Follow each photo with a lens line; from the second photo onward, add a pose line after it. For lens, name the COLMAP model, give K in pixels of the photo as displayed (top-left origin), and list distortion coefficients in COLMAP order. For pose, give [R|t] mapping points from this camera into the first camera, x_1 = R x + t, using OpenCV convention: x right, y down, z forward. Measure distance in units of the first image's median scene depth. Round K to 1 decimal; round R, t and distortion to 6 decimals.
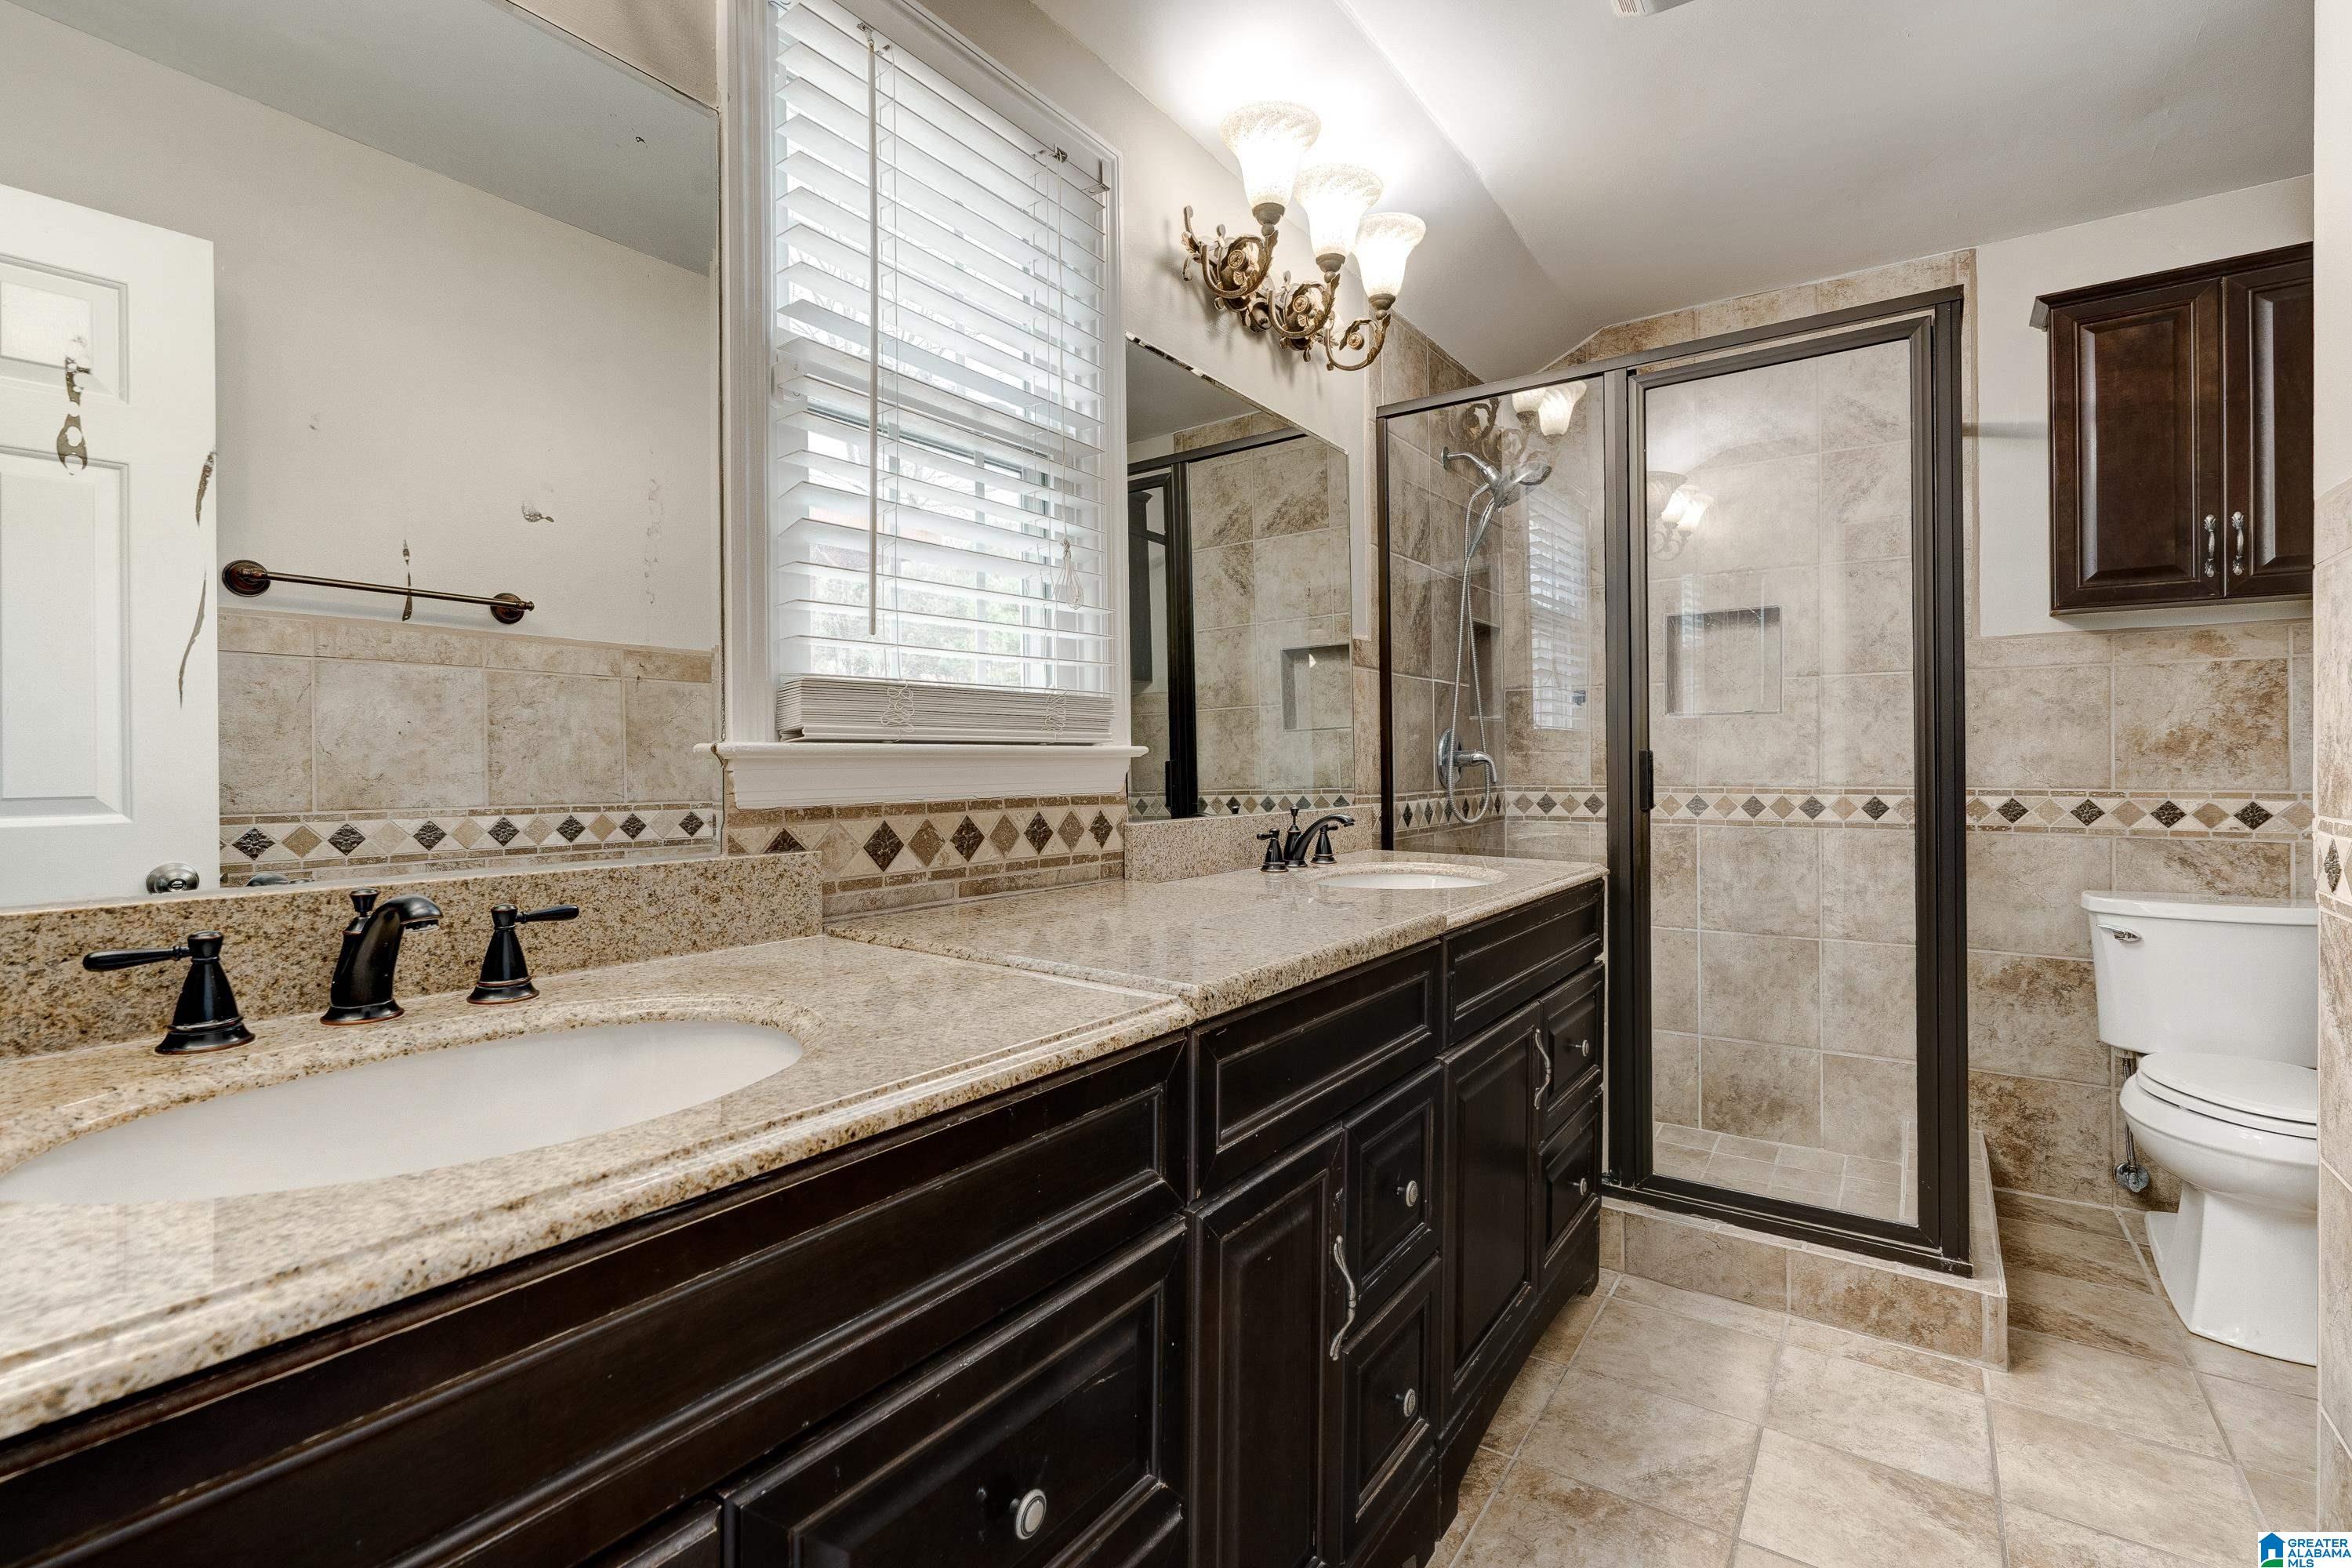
lens RADIAL K [[1067.4, 0, 1172.2], [0, 1067.4, 761.0], [0, 0, 1]] dist [-0.003527, -0.000332]
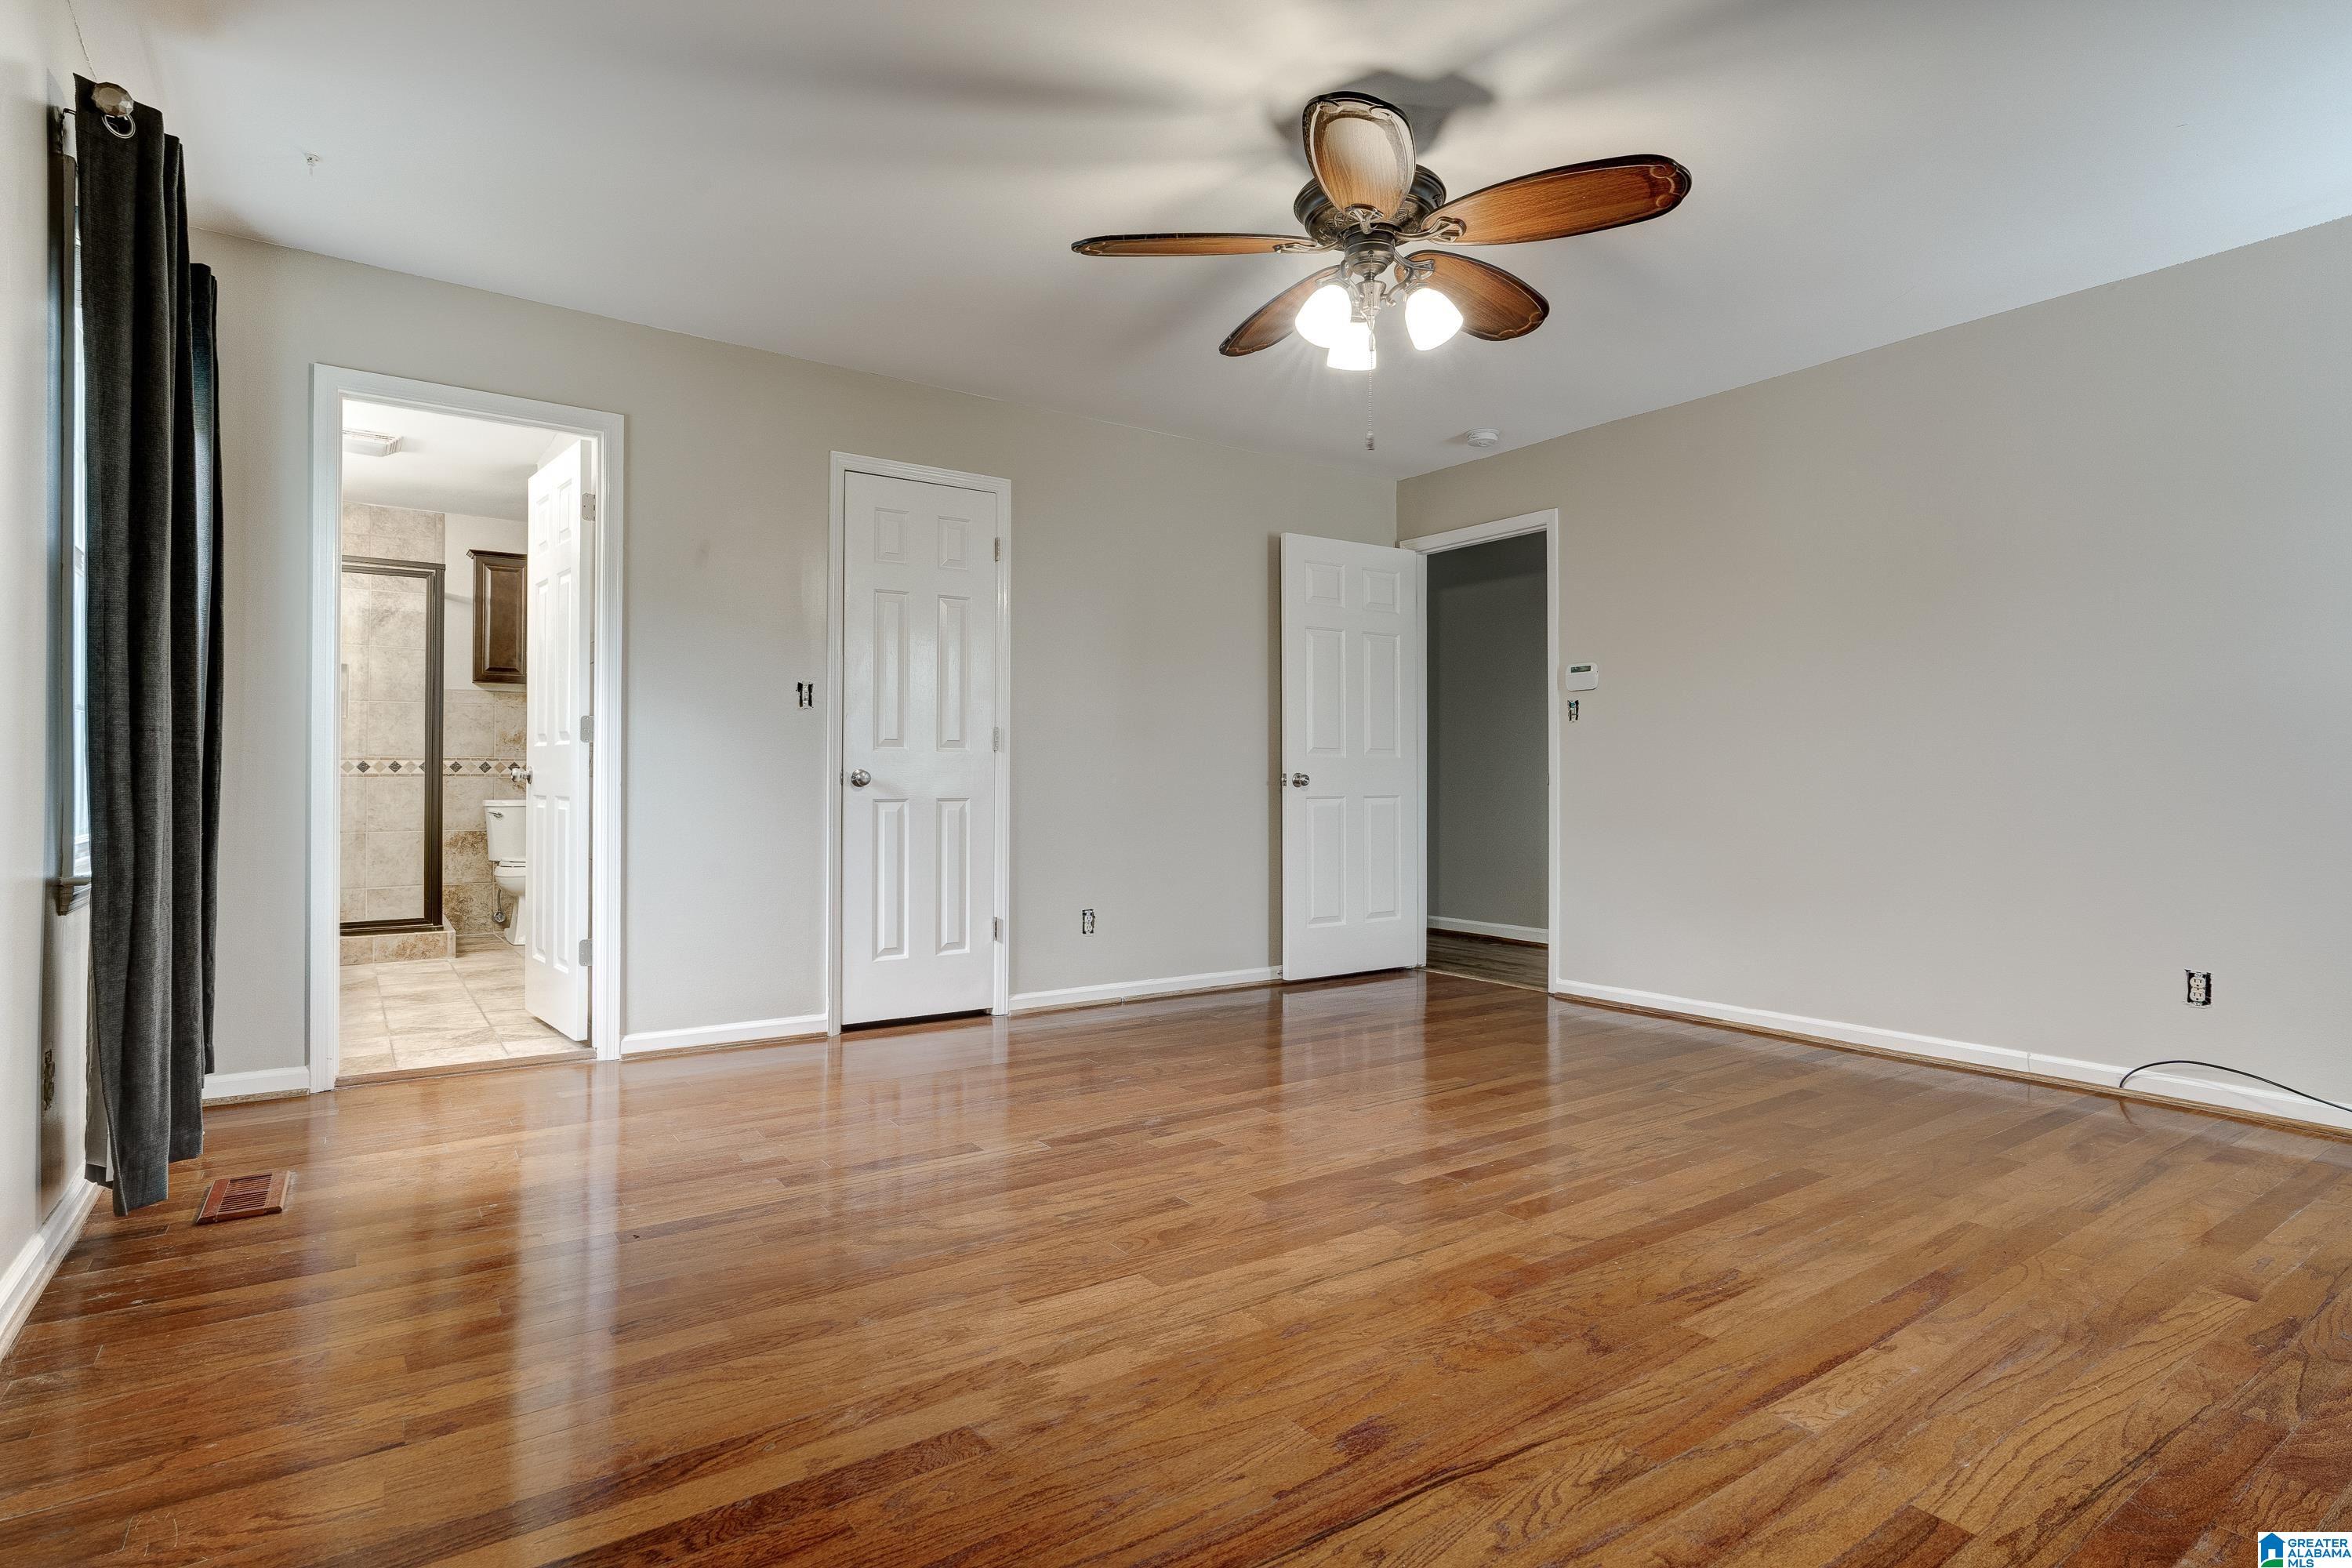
lens RADIAL K [[1202.3, 0, 1174.8], [0, 1202.3, 775.4], [0, 0, 1]] dist [-0.004255, -0.000311]
pose [[0.344400, 0.012602, 0.938739, -1.155153], [-0.006559, 0.999918, -0.011017, 0.089045], [-0.938800, -0.002363, 0.344454, -1.403736]]
